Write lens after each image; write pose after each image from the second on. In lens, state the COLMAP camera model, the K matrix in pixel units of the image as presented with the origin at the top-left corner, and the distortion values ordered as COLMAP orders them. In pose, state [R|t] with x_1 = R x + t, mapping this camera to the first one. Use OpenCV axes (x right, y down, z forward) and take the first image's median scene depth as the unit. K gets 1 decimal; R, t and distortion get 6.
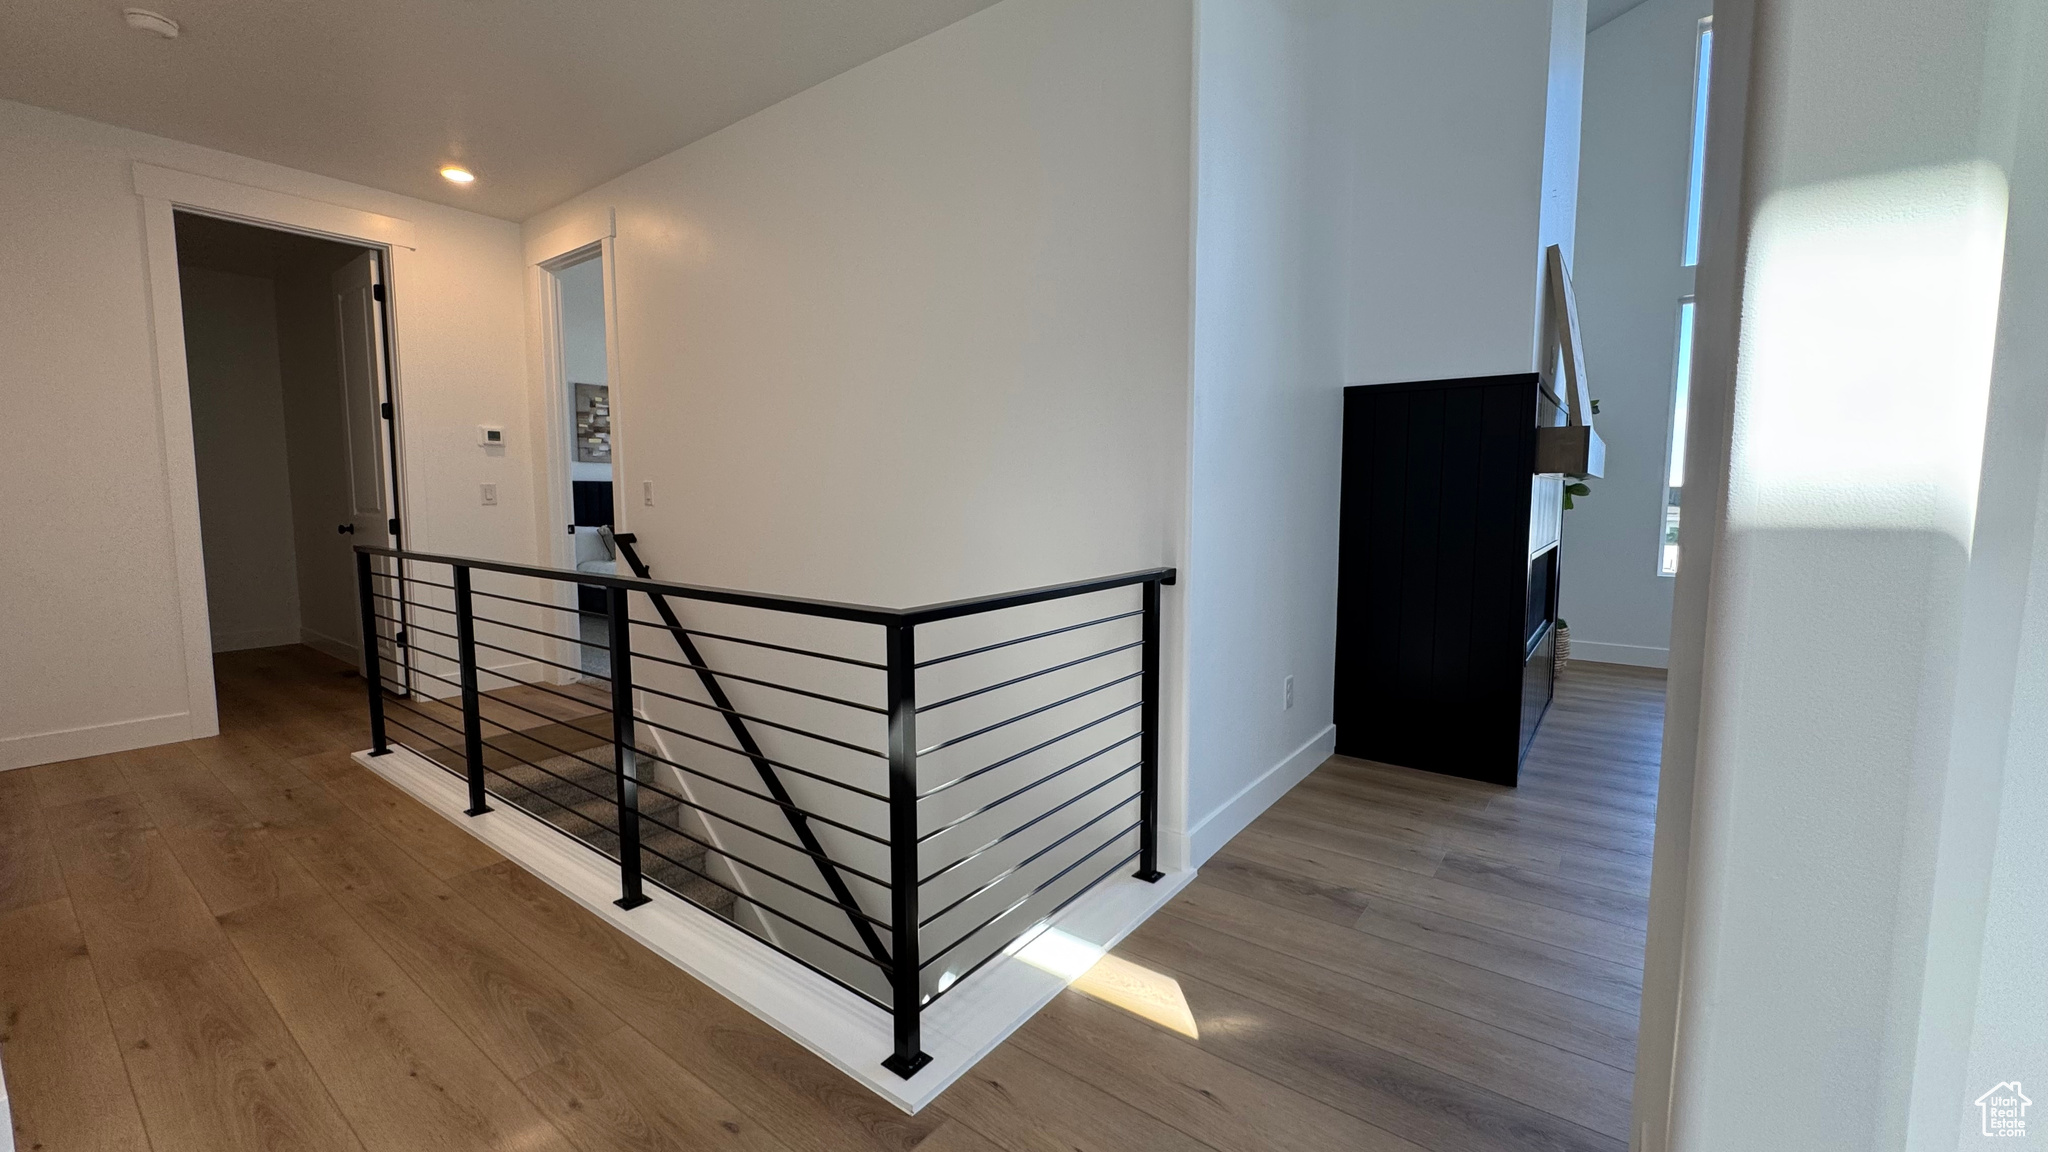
lens RADIAL K [[815.6, 0, 1023.8], [0, 815.6, 569.2], [0, 0, 1]] dist [-0.002227, -0.000020]
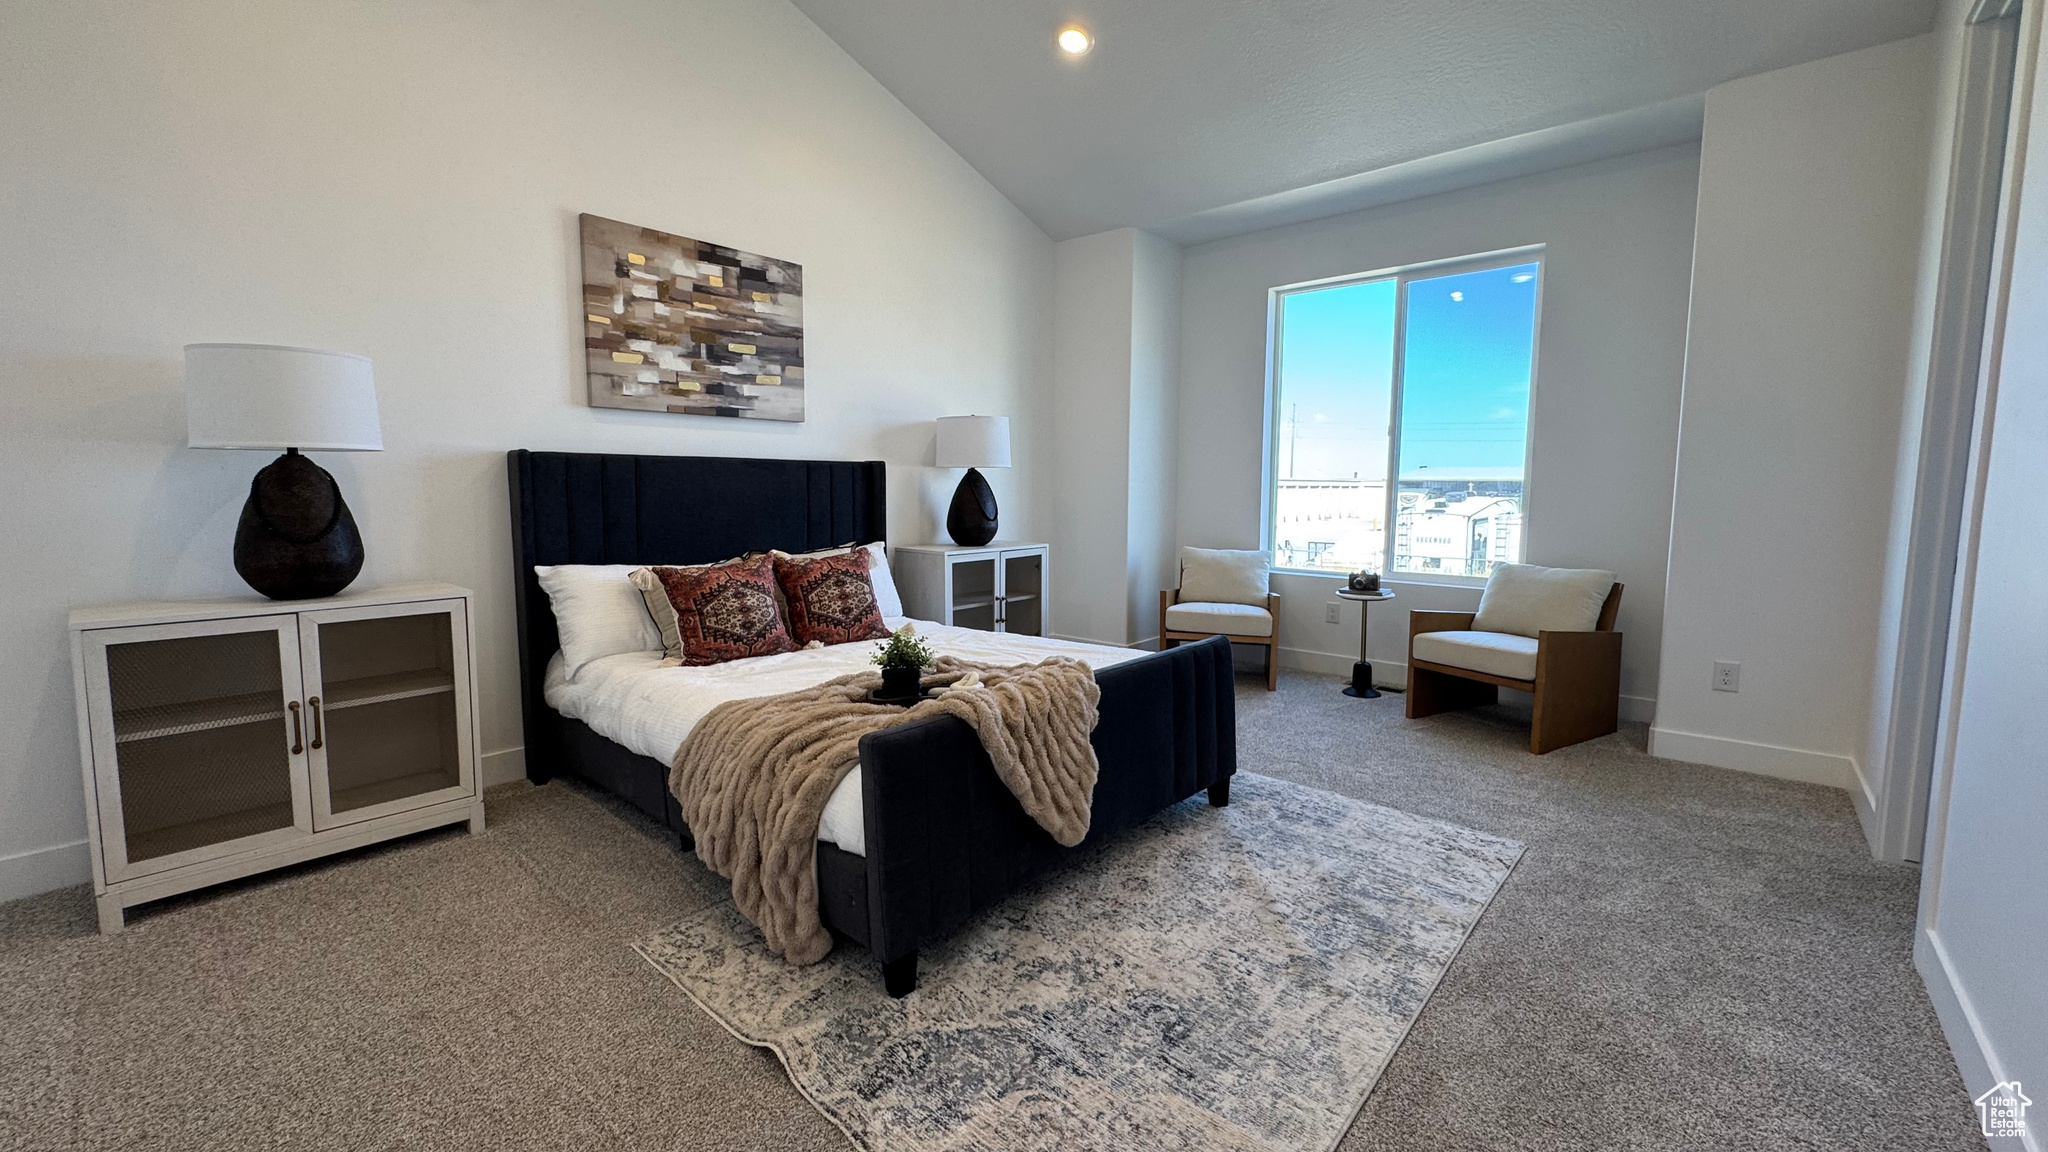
lens RADIAL K [[817.6, 0, 1023.8], [0, 817.6, 571.2], [0, 0, 1]] dist [-0.001713, 0.000074]
pose [[0.997697, 0.012883, -0.066600, -0.294594], [-0.012522, 0.999905, 0.005838, -0.053179], [0.066669, -0.004990, 0.997763, 0.596367]]
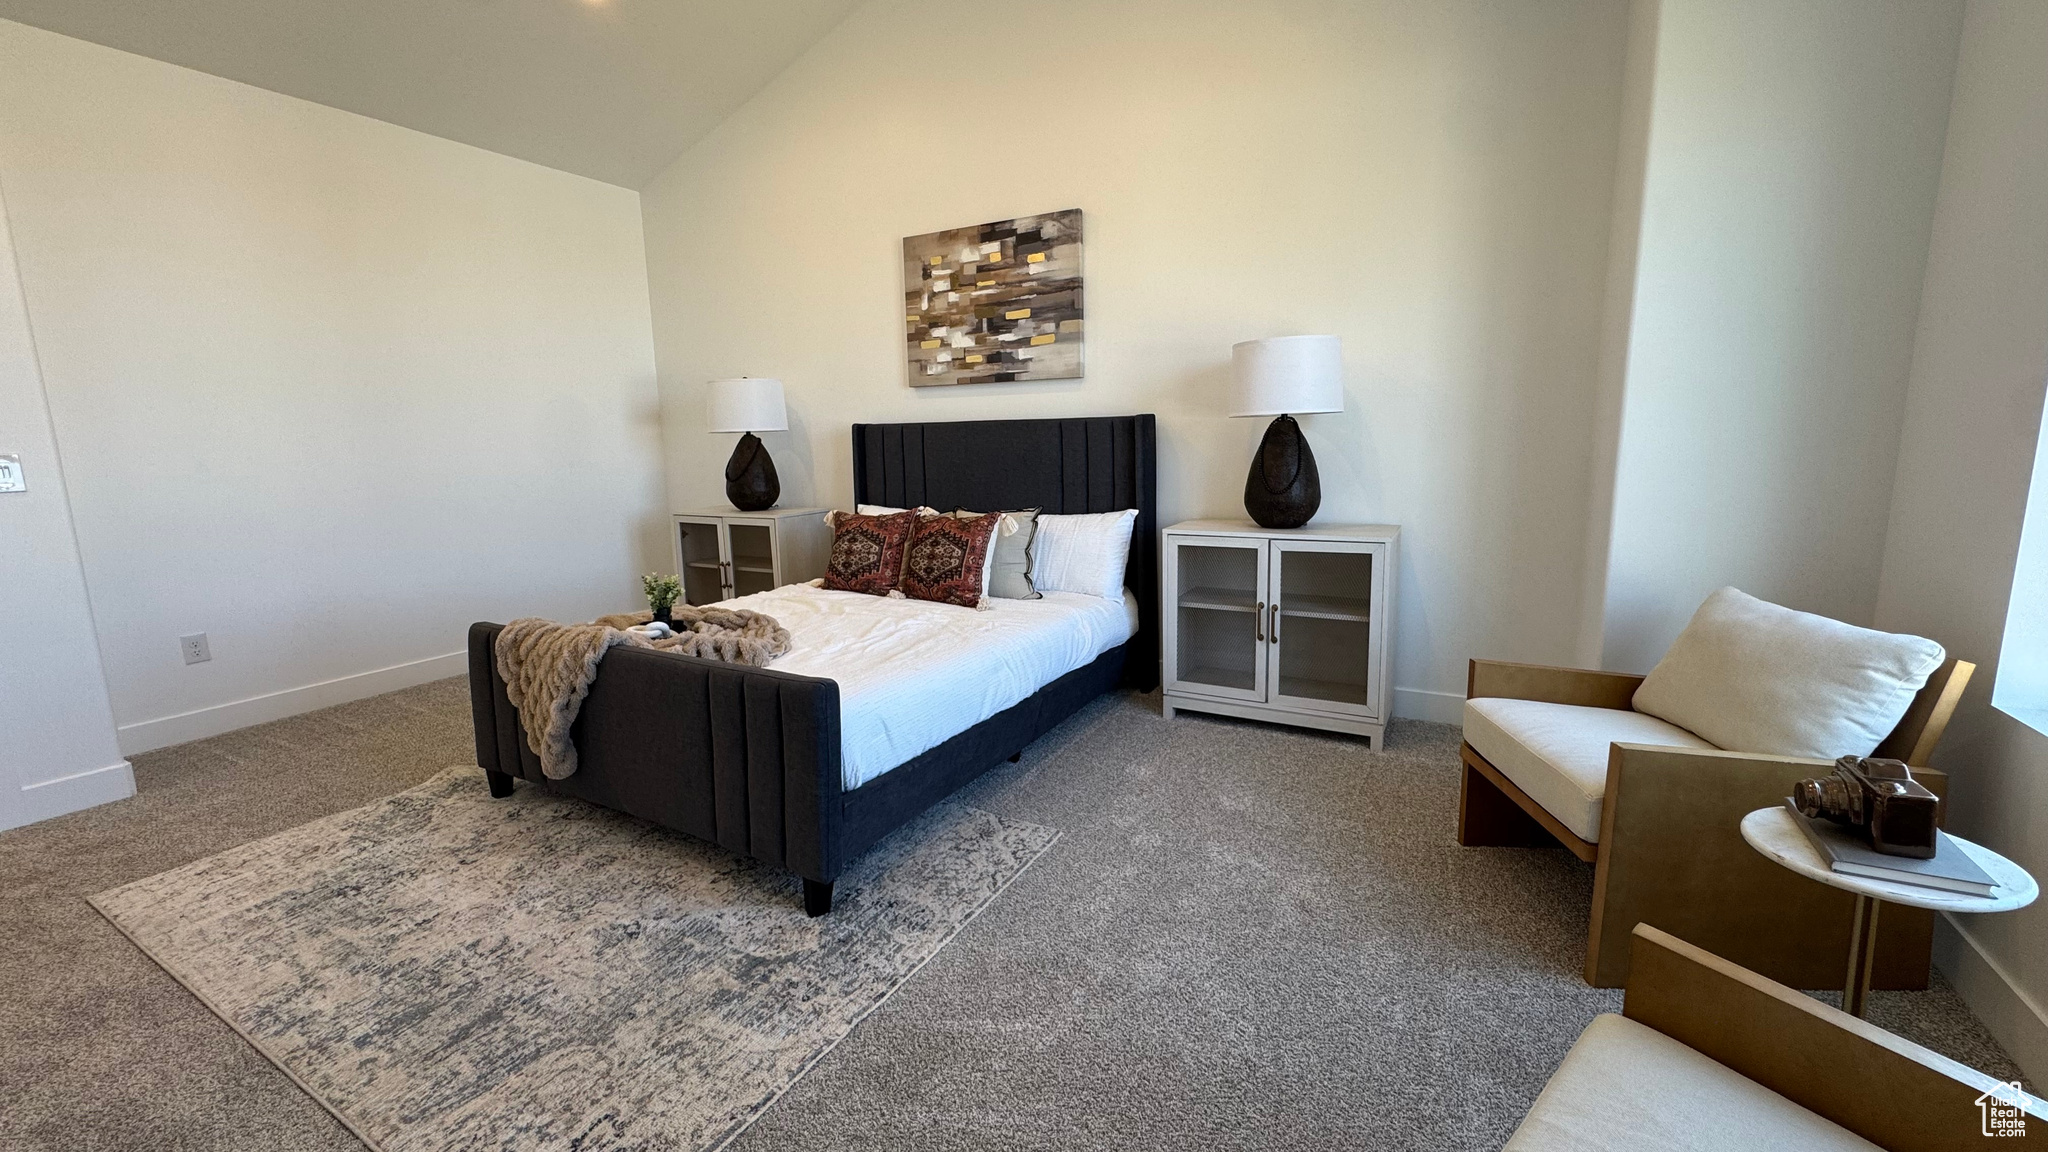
lens RADIAL K [[817.6, 0, 1023.8], [0, 817.6, 571.2], [0, 0, 1]] dist [-0.001713, 0.000074]
pose [[0.138157, 0.161356, -0.977178, 0.019650], [-0.076593, 0.985425, 0.151889, -0.098807], [0.987444, 0.053860, 0.148502, 0.994192]]
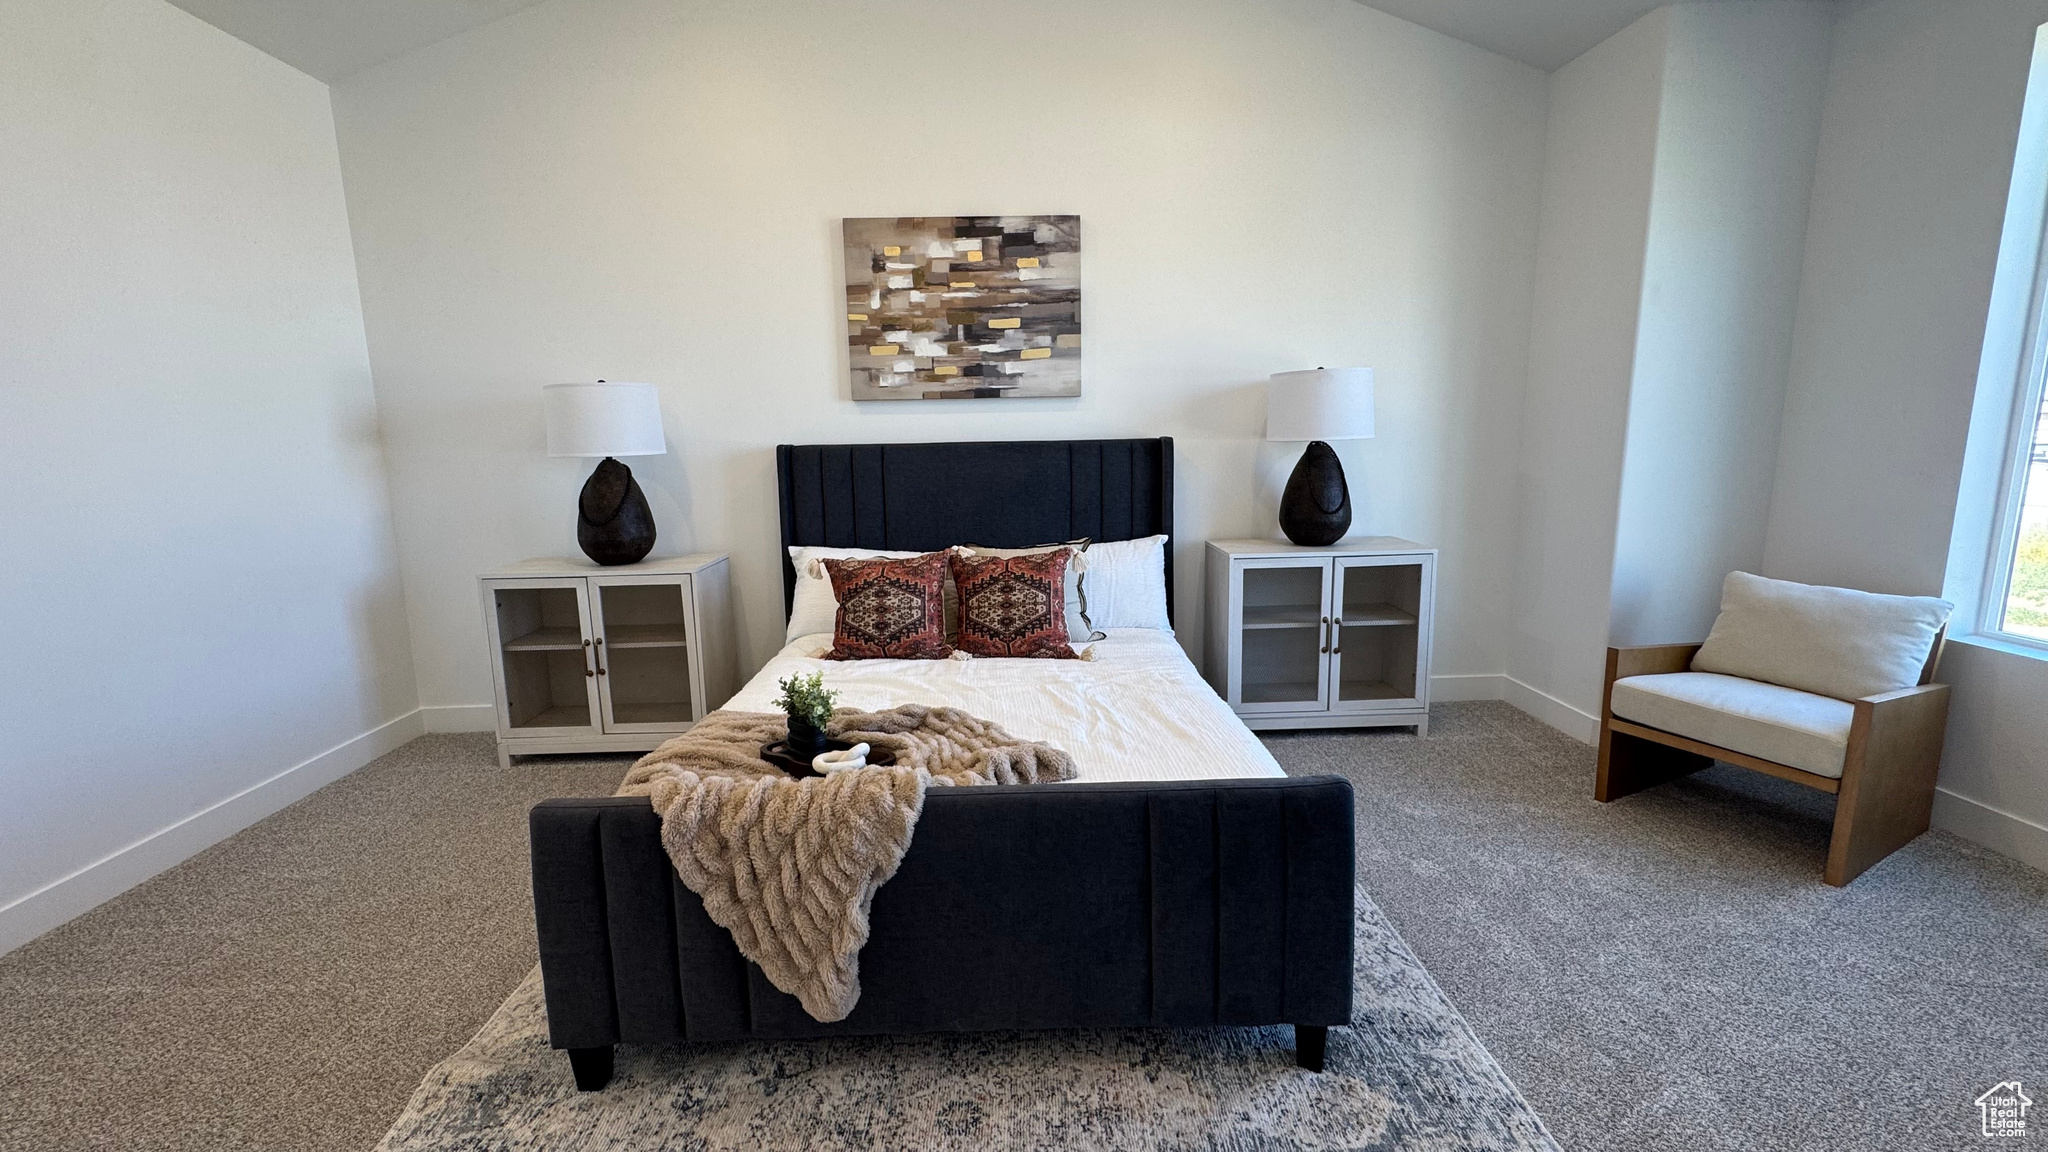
lens RADIAL K [[817.6, 0, 1023.8], [0, 817.6, 571.2], [0, 0, 1]] dist [-0.001713, 0.000074]
pose [[0.626262, 0.119336, -0.770425, -0.127070], [-0.057627, 0.992598, 0.106906, -0.091635], [0.777480, -0.022553, 0.628503, 0.783697]]
